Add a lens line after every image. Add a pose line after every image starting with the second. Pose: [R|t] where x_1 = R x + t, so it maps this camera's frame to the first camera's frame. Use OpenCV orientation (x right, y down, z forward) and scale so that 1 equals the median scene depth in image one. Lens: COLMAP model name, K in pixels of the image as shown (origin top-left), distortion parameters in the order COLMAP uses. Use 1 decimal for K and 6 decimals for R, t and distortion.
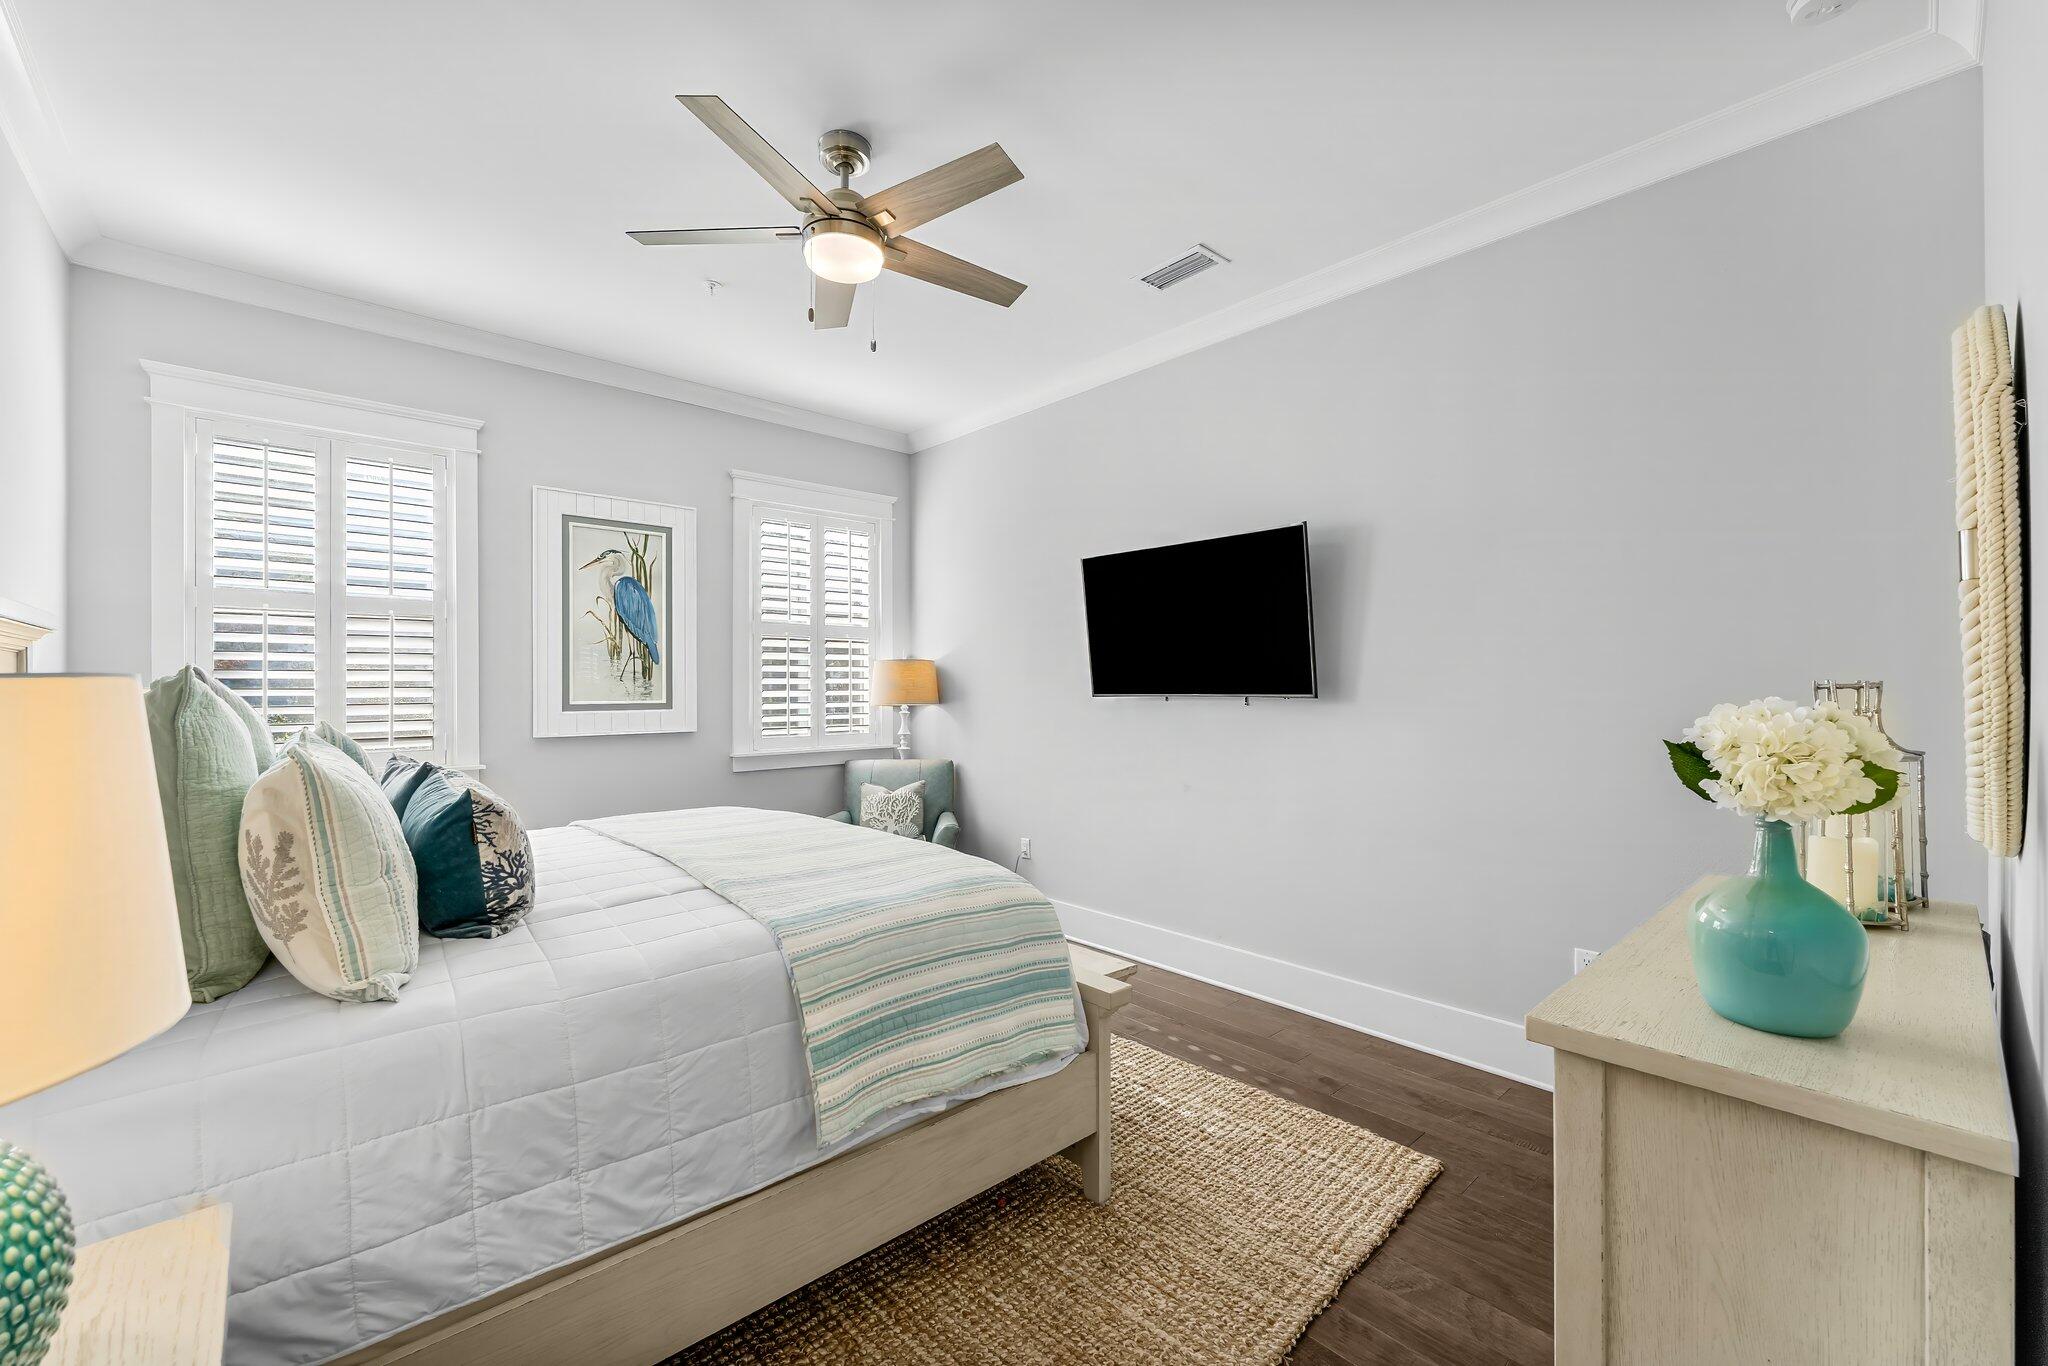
lens RADIAL K [[831.8, 0, 1016.1], [0, 831.8, 686.0], [0, 0, 1]] dist [-0.001215, 0.000043]
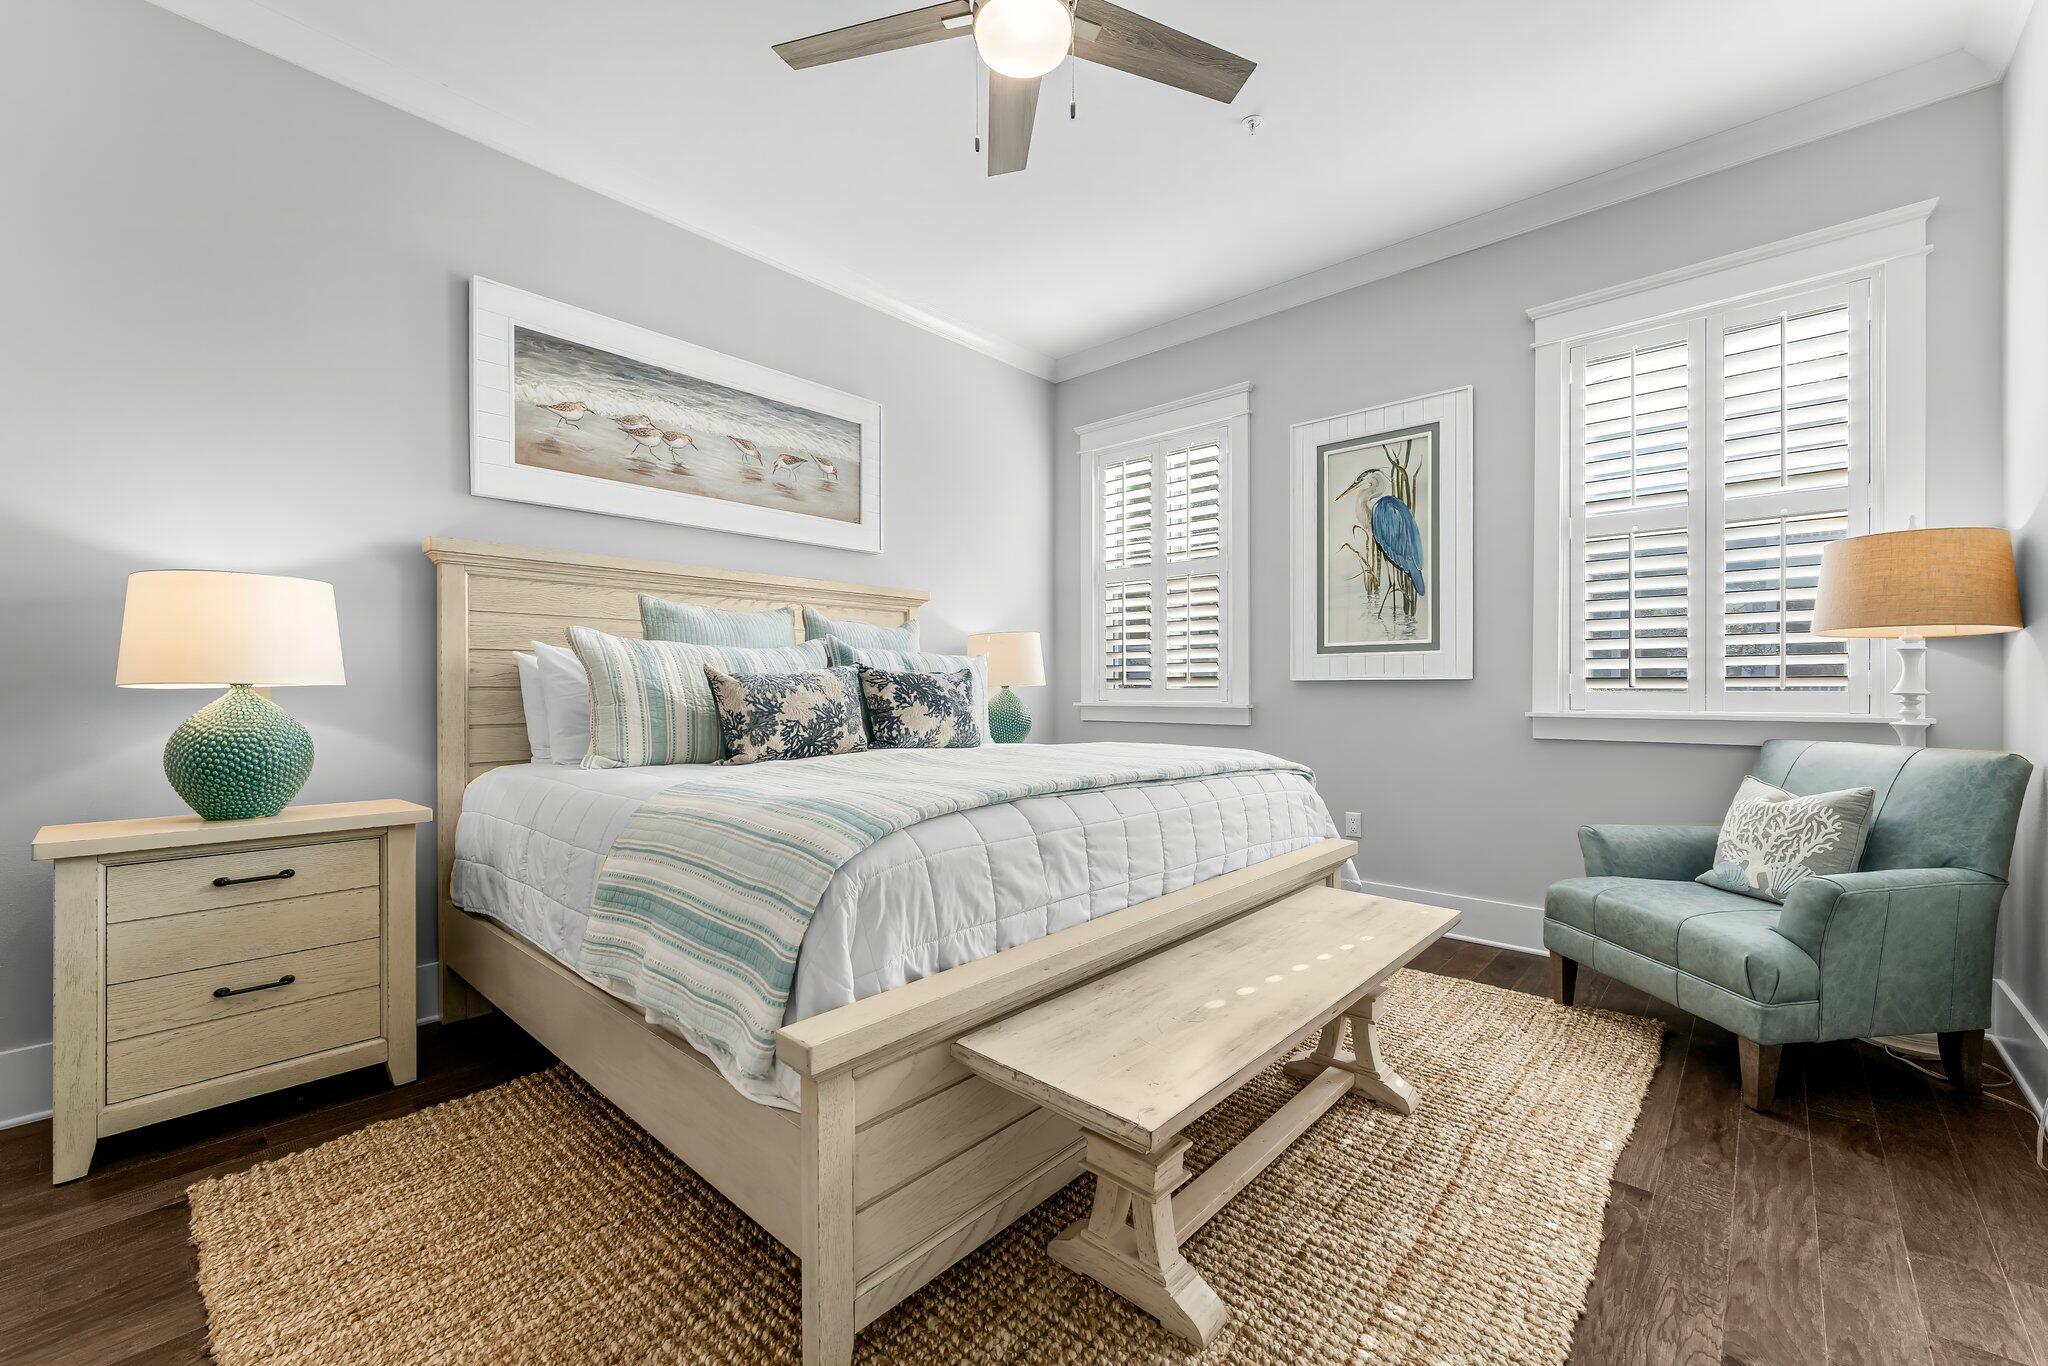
lens RADIAL K [[831.8, 0, 1031.2], [0, 831.8, 691.2], [0, 0, 1]] dist [-0.001215, 0.000043]
pose [[0.104565, 0.005723, -0.994502, 0.349281], [0.002565, 0.999979, 0.006024, 0.063528], [0.994515, -0.003181, 0.104548, 0.549317]]
